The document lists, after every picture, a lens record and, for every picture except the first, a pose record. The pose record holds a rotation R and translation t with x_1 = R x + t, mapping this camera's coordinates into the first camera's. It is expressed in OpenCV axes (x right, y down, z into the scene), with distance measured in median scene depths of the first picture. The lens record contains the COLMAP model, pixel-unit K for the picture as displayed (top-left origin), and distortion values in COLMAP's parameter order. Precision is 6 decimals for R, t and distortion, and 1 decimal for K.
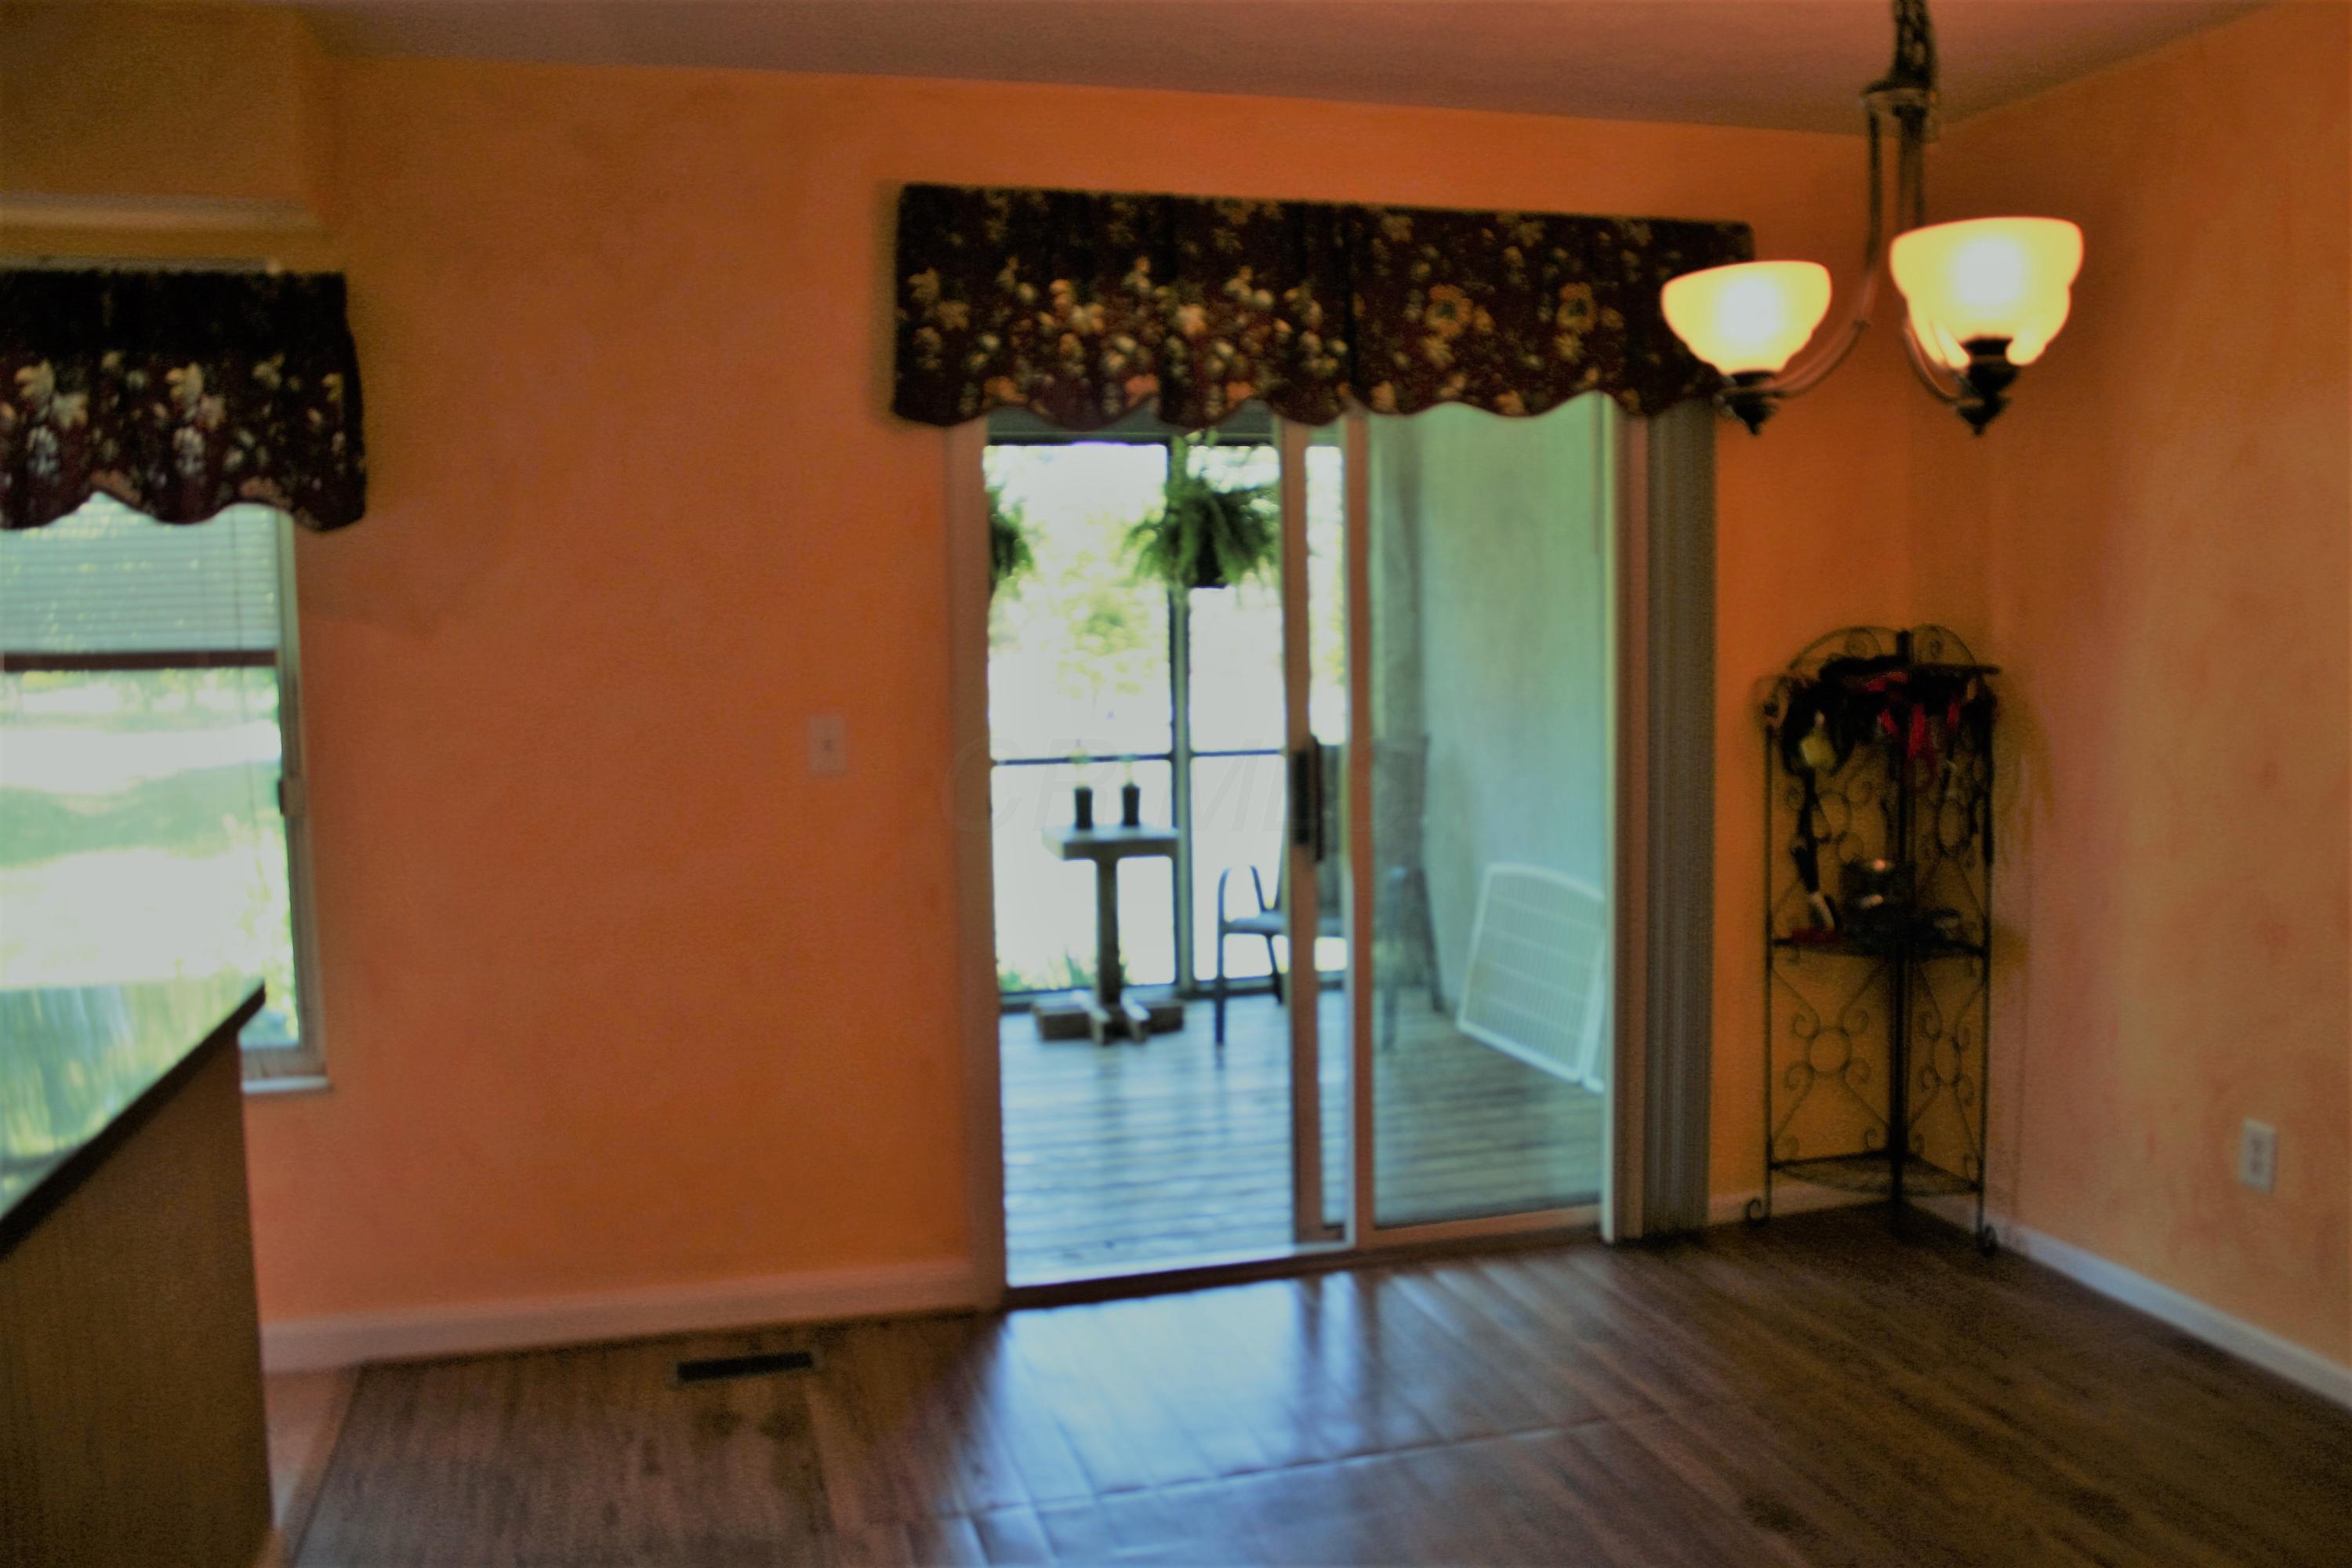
lens RADIAL K [[2008.4, 0, 1176.0], [0, 2008.4, 784.0], [0, 0, 1]] dist [-0.174710, 0.173193]
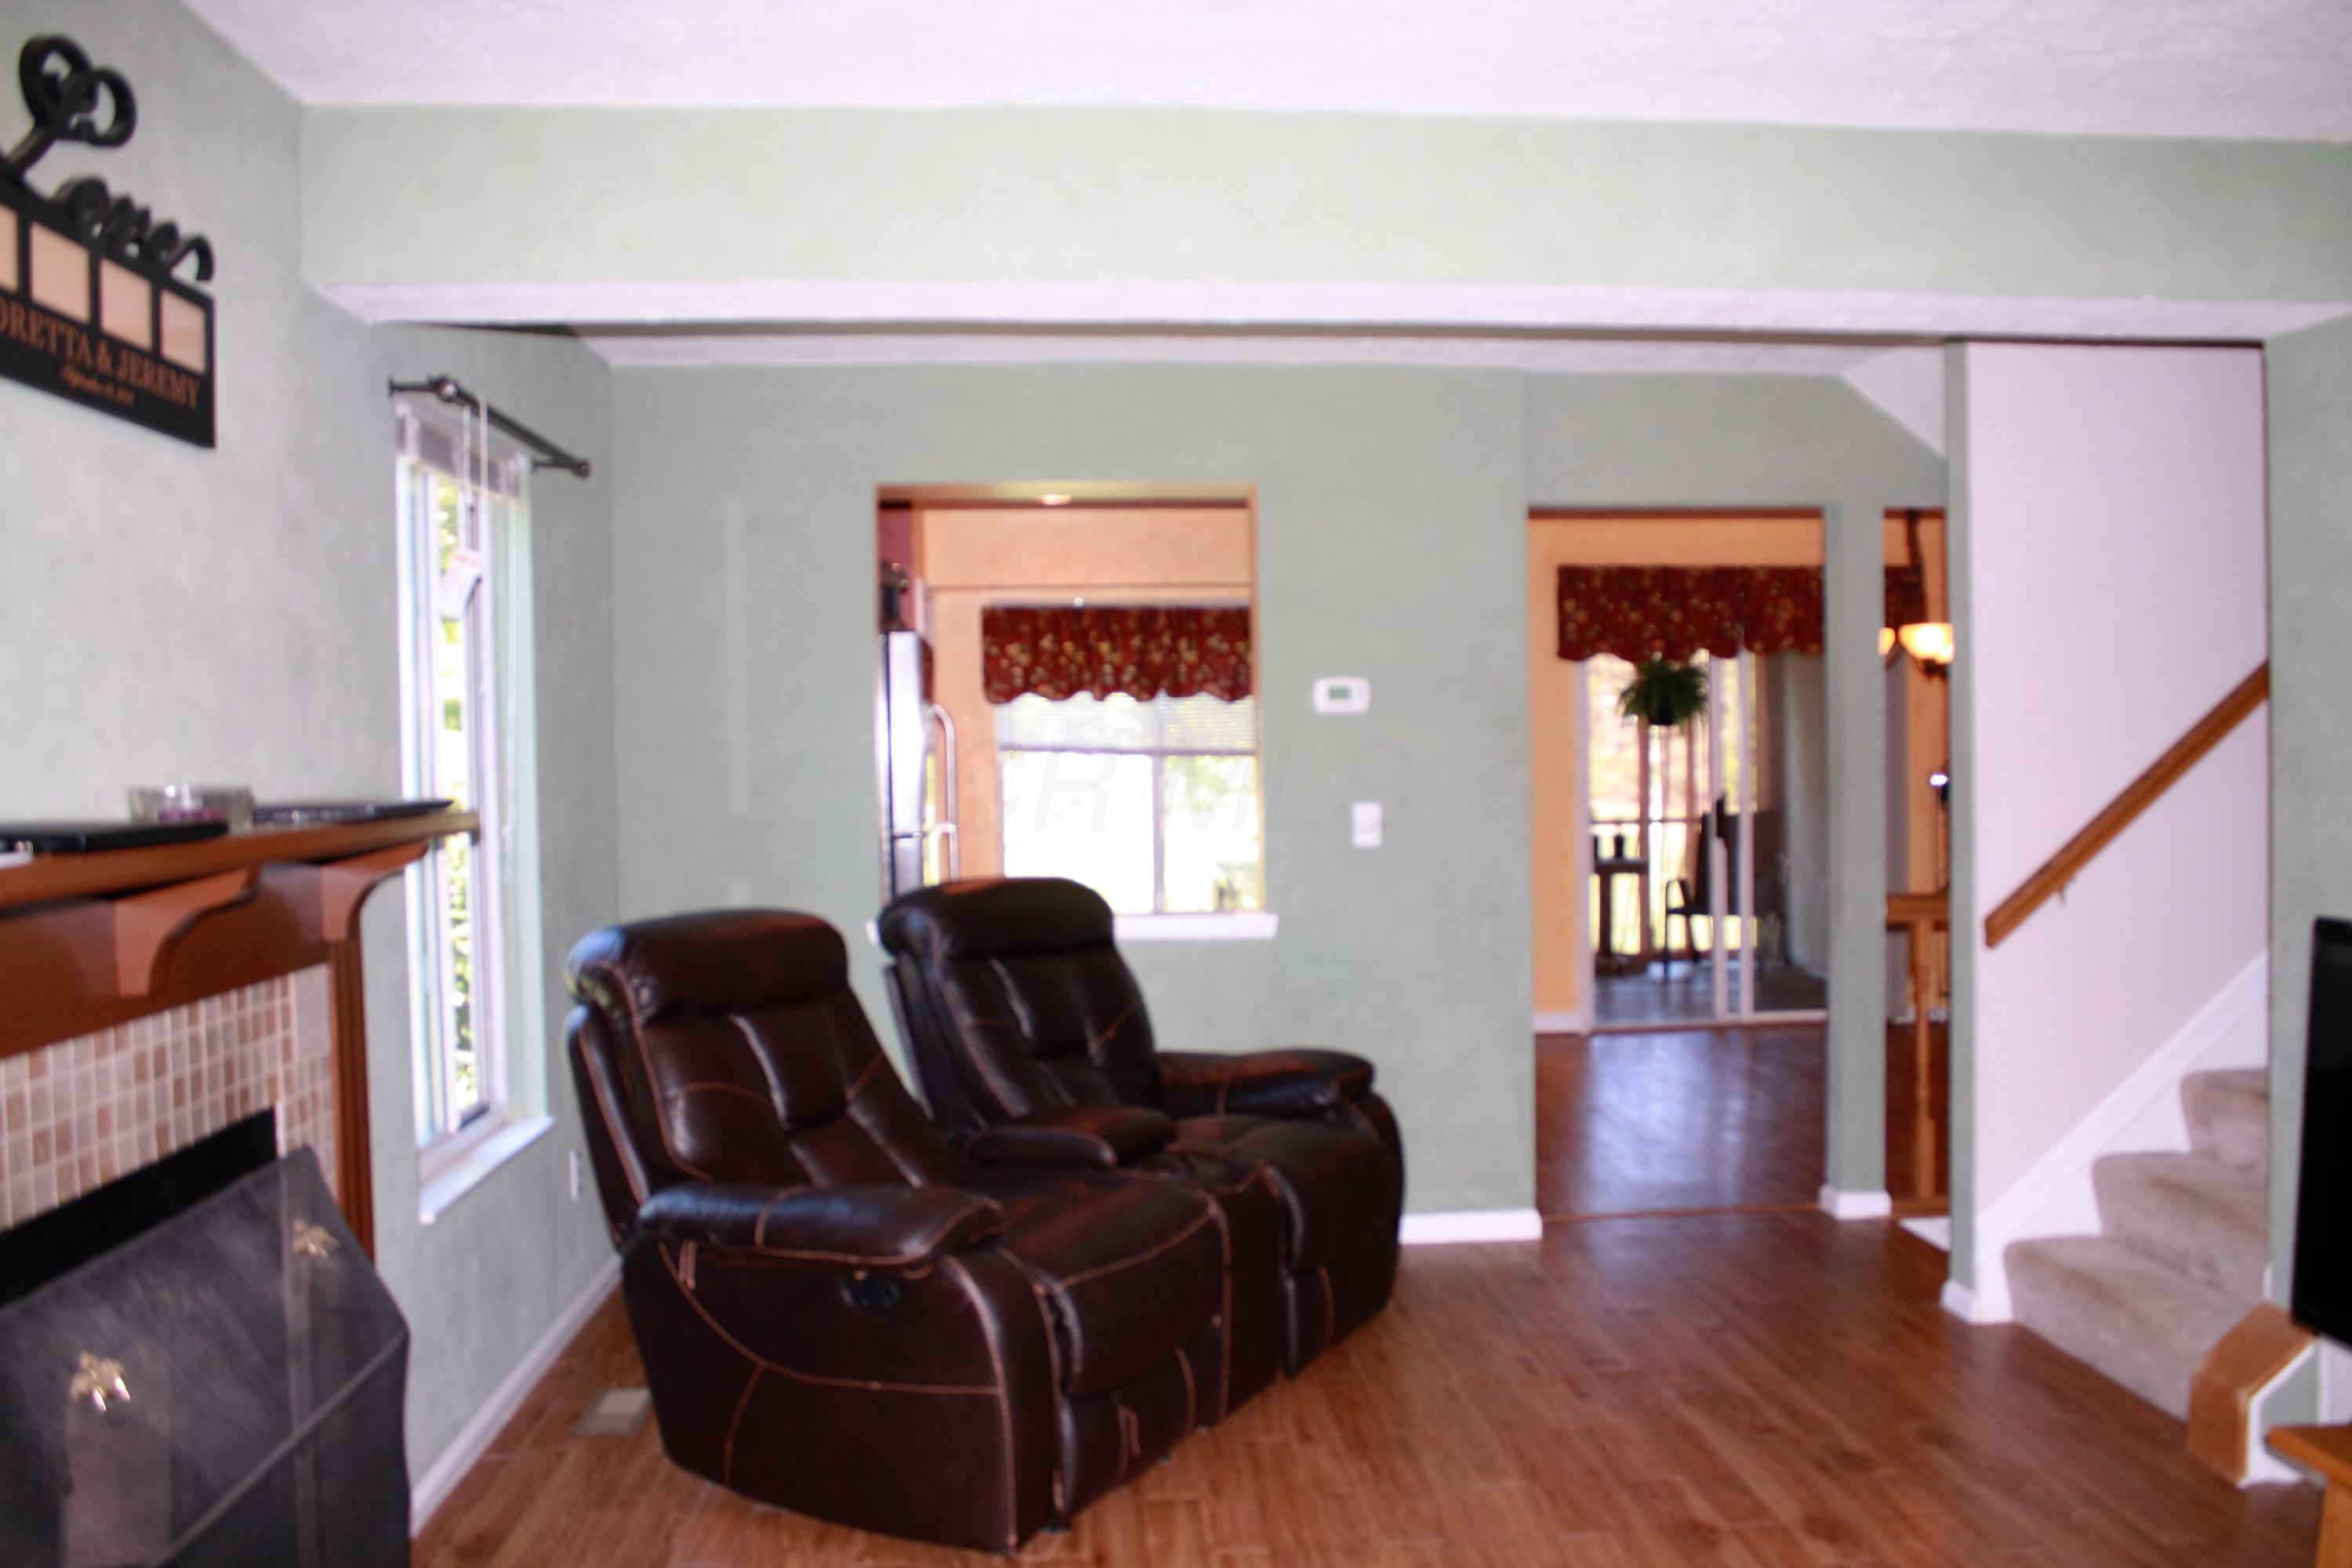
lens RADIAL K [[2008.4, 0, 1176.0], [0, 2008.4, 784.0], [0, 0, 1]] dist [-0.174710, 0.173193]
pose [[0.981666, -0.009342, -0.190379, -0.134882], [-0.002926, 0.997942, -0.064055, 0.131192], [0.190585, 0.063438, 0.979619, -1.499751]]
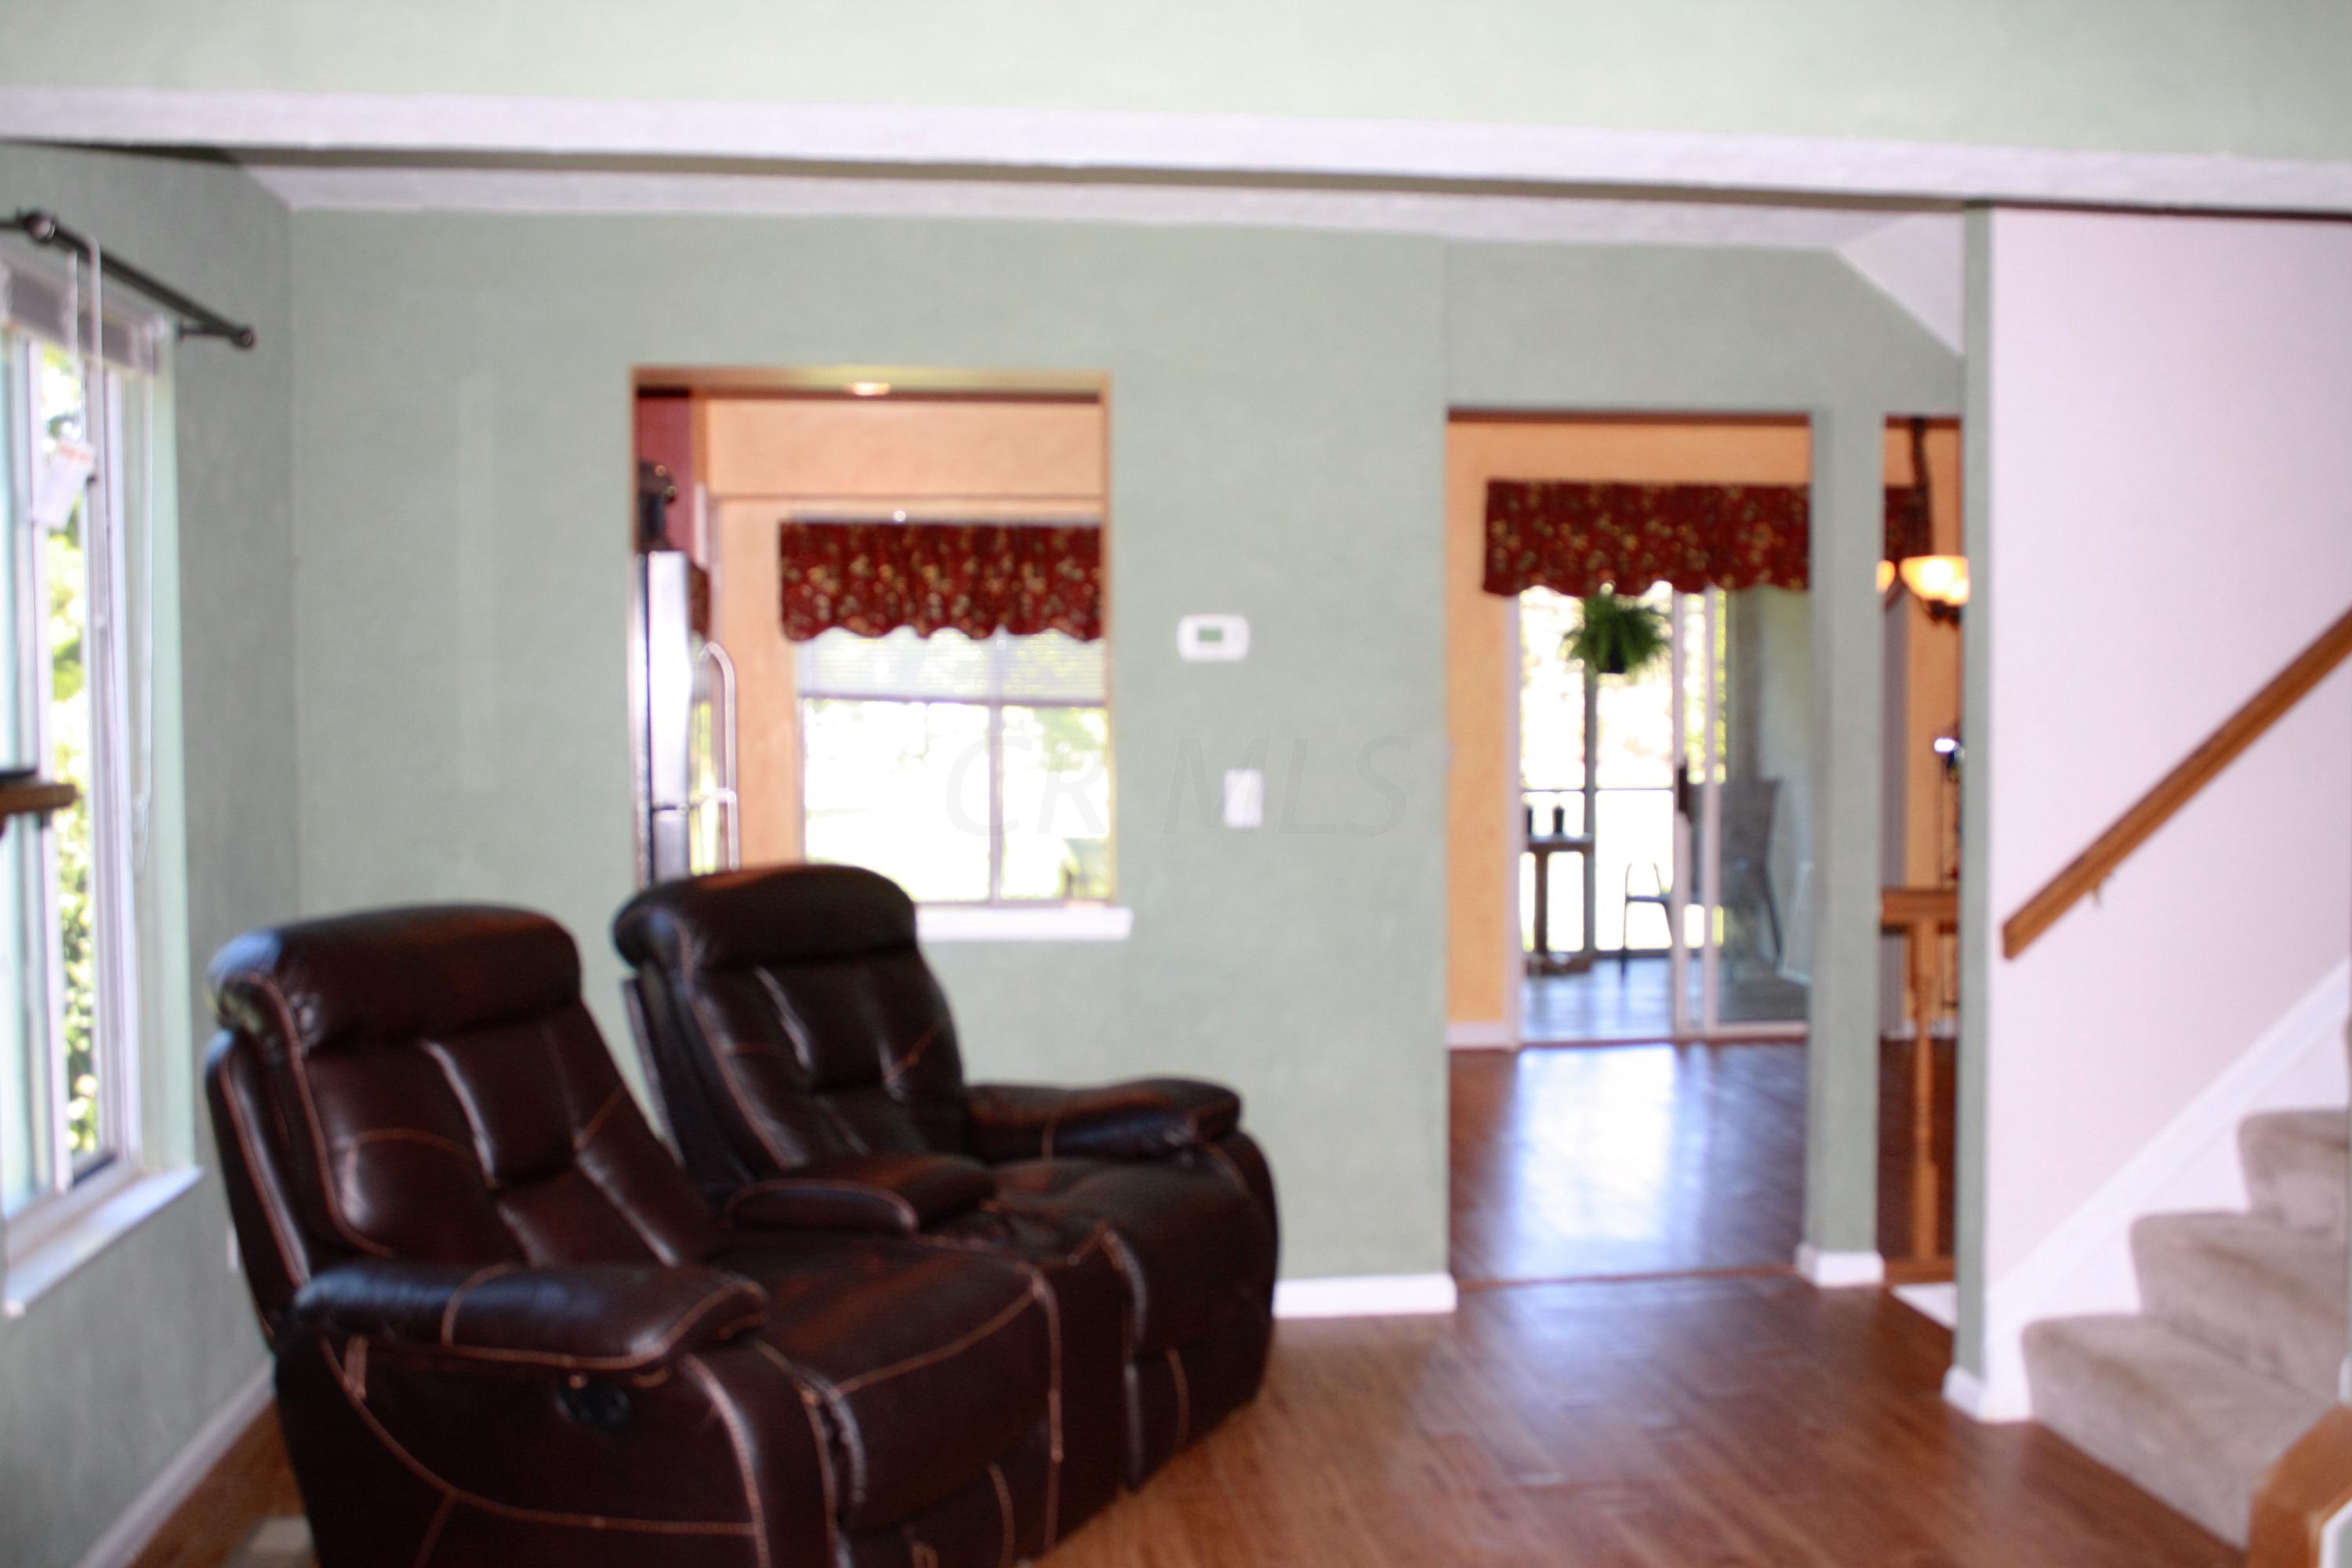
lens RADIAL K [[2407.4, 0, 1176.0], [0, 2407.4, 784.0], [0, 0, 1]] dist [-0.143785, 0.180561]
pose [[0.991284, 0.002697, -0.131715, -0.128443], [-0.008631, 0.998972, -0.044498, 0.119506], [0.131460, 0.045247, 0.990288, -1.434968]]
